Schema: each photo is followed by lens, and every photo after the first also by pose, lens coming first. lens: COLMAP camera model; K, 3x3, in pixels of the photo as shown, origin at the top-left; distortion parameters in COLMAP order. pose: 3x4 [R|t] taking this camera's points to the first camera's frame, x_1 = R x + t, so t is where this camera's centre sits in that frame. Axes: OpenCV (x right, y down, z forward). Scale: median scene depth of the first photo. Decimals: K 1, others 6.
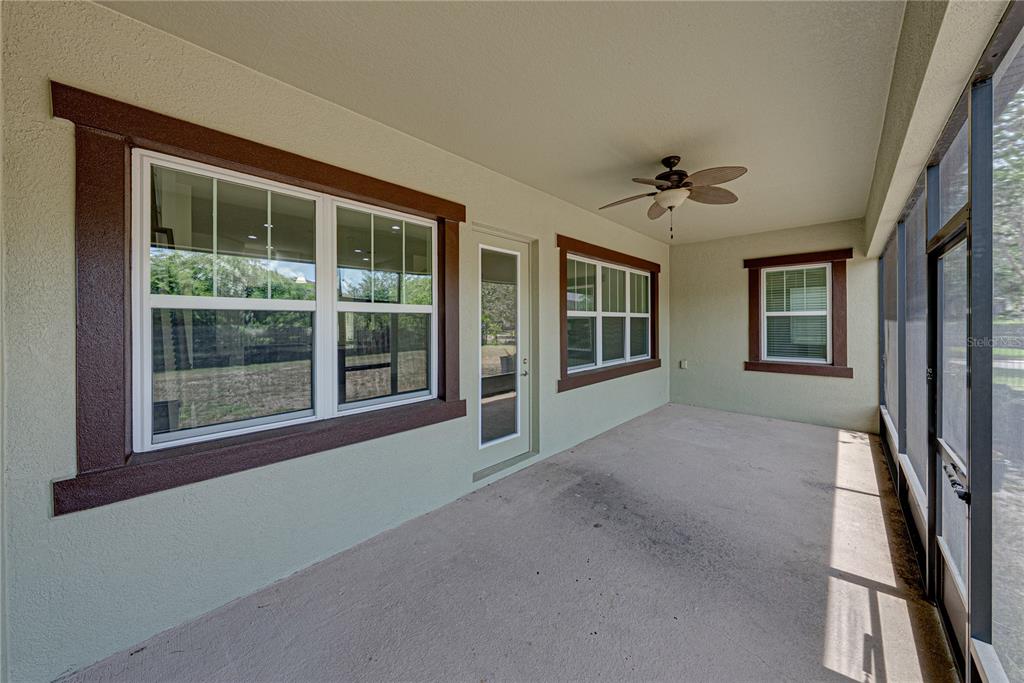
lens RADIAL K [[354.9, 0, 511.9], [0, 354.9, 321.7], [0, 0, 1]] dist [-0.006725, 0.000535]
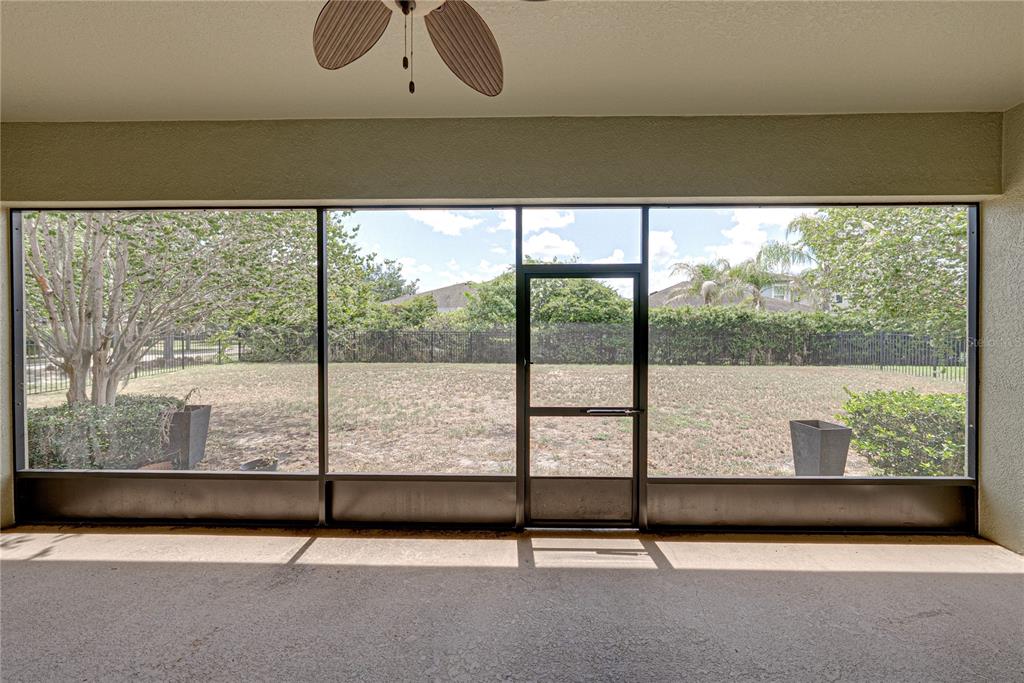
lens RADIAL K [[354.9, 0, 534.2], [0, 354.9, 332.2], [0, 0, 1]] dist [-0.006725, 0.000535]
pose [[-0.670550, -0.001238, 0.741863, 0.076330], [0.002482, 0.999989, 0.003913, 0.014893], [-0.741860, 0.004465, -0.670540, 0.961265]]
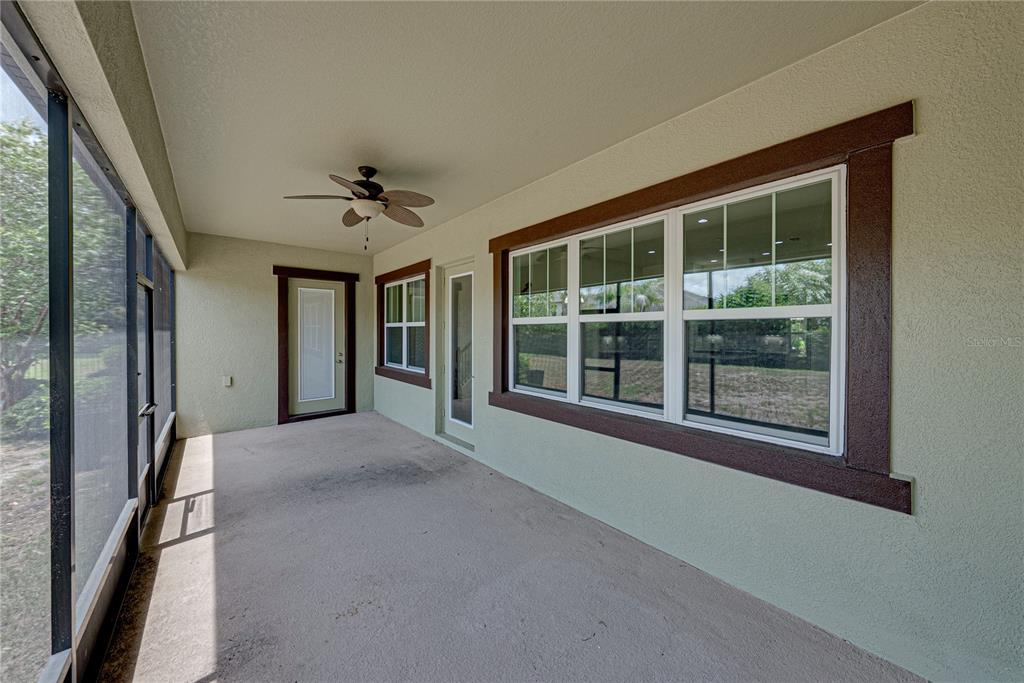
lens RADIAL K [[354.9, 0, 508.0], [0, 354.9, 331.9], [0, 0, 1]] dist [-0.006725, 0.000535]
pose [[-0.117037, 0.006943, -0.993103, 1.171204], [0.001820, 0.999975, 0.006777, -0.003133], [0.993126, -0.001014, -0.117047, 1.265194]]
